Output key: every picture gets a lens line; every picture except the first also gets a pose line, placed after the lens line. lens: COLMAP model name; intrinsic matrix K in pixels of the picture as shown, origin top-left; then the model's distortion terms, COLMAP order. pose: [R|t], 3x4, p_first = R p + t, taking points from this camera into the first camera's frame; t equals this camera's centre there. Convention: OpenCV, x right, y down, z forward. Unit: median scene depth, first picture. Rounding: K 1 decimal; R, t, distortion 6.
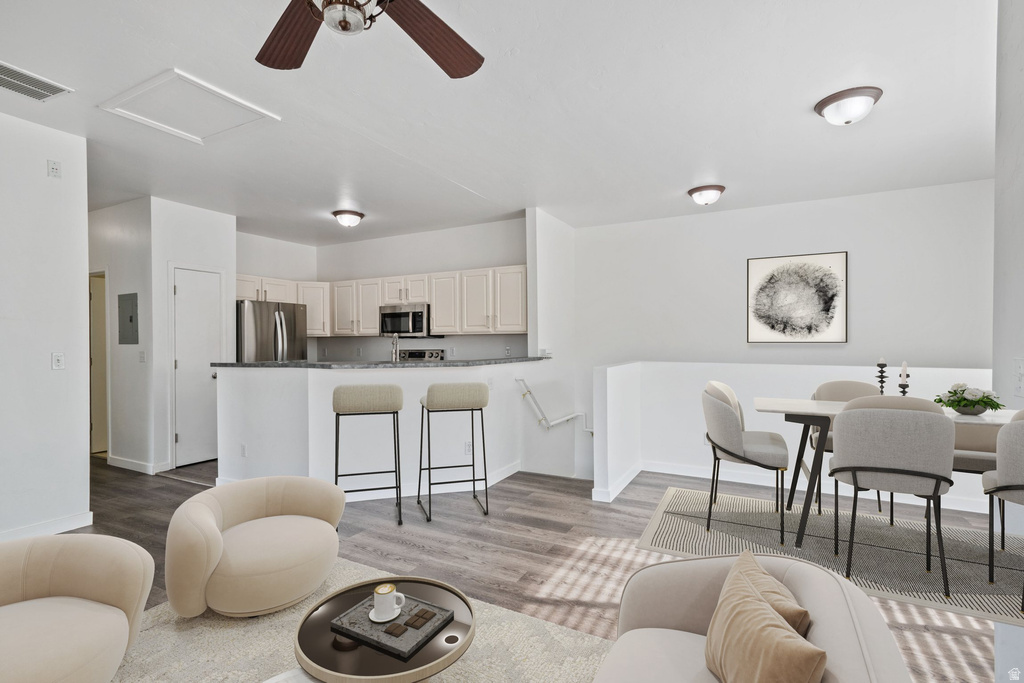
lens RADIAL K [[484.7, 0, 517.7], [0, 484.7, 346.3], [0, 0, 1]] dist [0.002635, -0.000168]
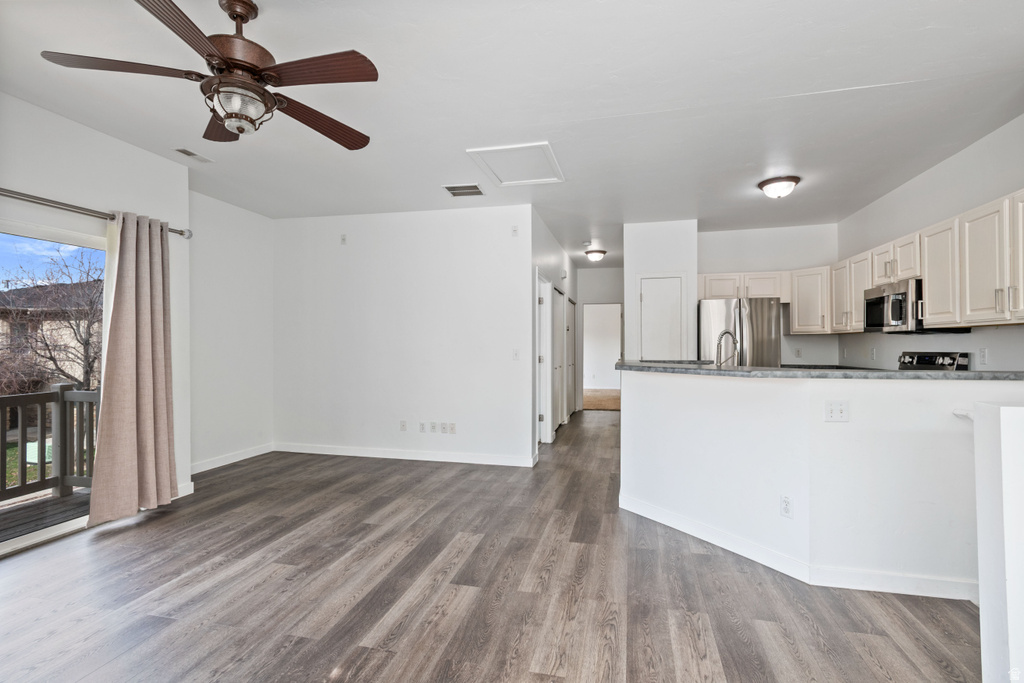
lens RADIAL K [[484.7, 0, 511.9], [0, 484.7, 341.8], [0, 0, 1]] dist [0.002635, -0.000168]
pose [[0.231185, -0.000581, -0.972910, 0.401856], [-0.002572, 0.999996, -0.001209, -0.005364], [0.972906, 0.002782, 0.231182, 0.460474]]
